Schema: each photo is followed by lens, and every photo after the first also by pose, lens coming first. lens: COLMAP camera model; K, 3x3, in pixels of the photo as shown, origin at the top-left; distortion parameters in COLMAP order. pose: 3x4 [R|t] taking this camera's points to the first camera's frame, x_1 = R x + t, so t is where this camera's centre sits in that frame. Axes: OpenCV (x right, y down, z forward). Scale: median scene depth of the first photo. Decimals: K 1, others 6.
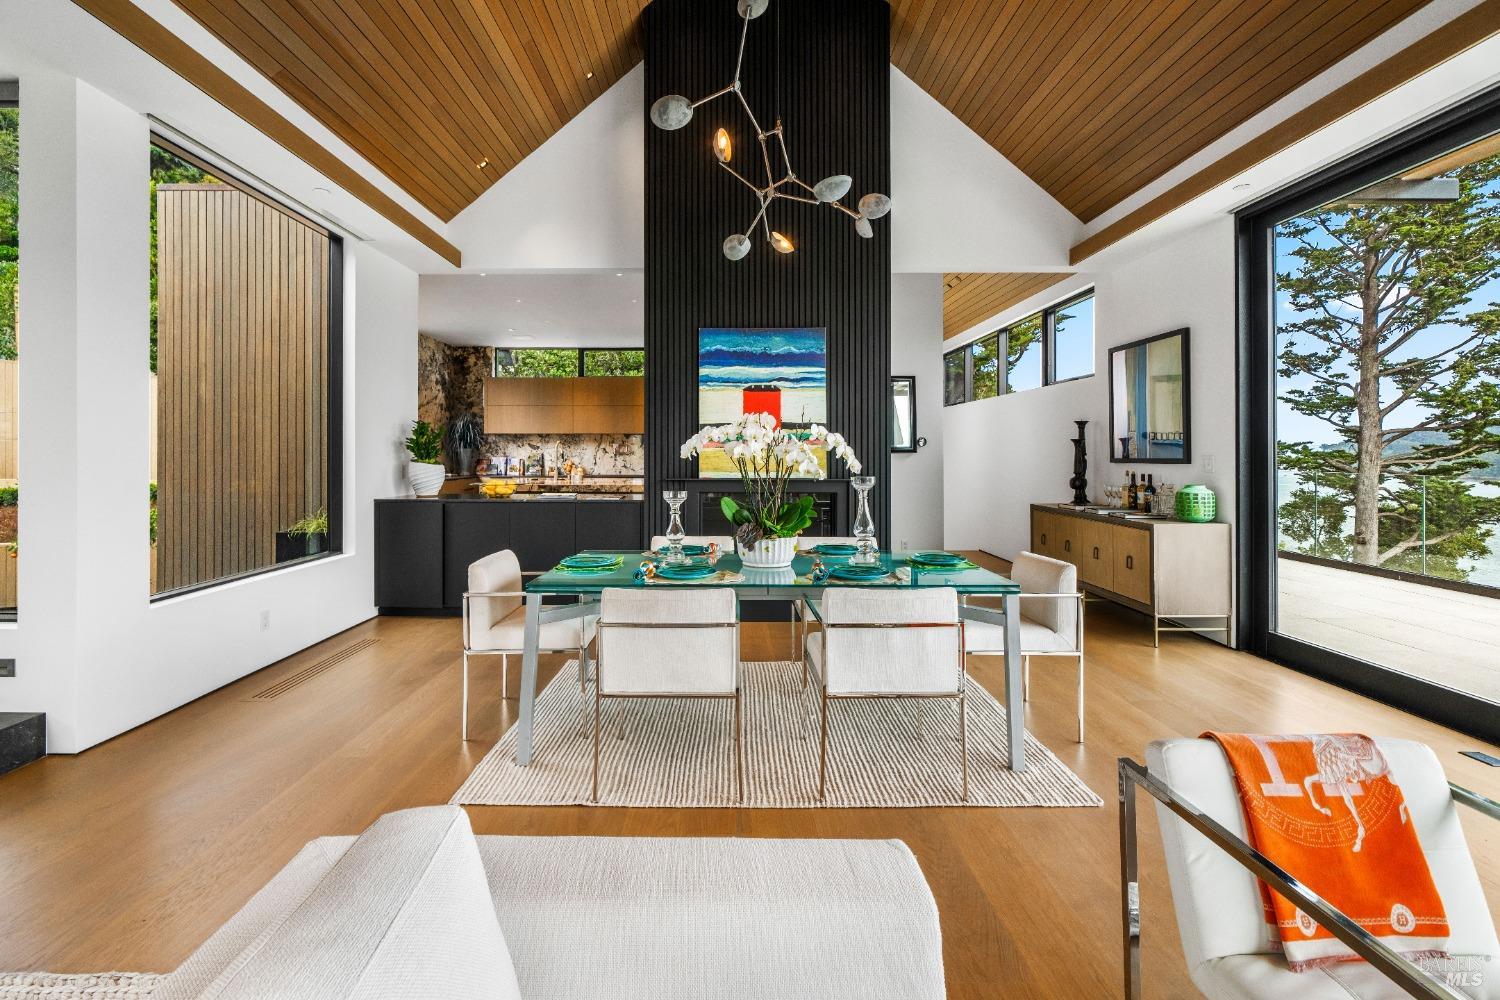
lens RADIAL K [[675.2, 0, 723.7], [0, 675.2, 453.7], [0, 0, 1]] dist [0.003922, 0.000045]
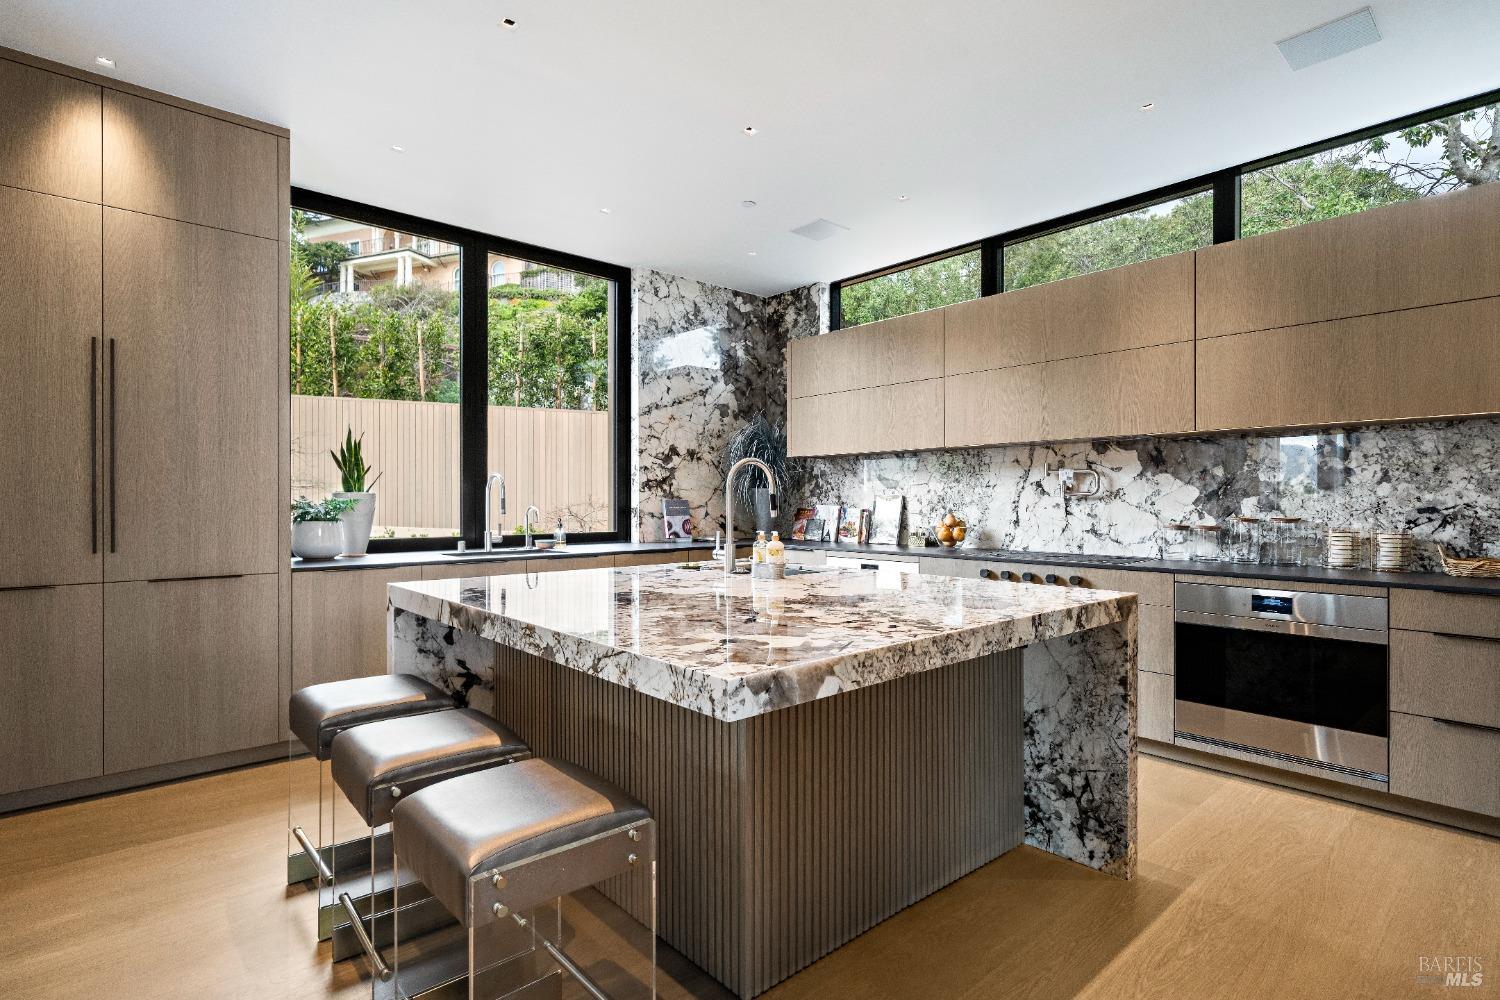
lens RADIAL K [[740.8, 0, 750.7], [0, 740.8, 497.9], [0, 0, 1]] dist [-0.001973, -0.000048]
pose [[0.675256, -0.005730, -0.737561, 0.024210], [0.004084, 0.999984, -0.004030, 0.002067], [0.737572, -0.000291, 0.675268, 0.594934]]
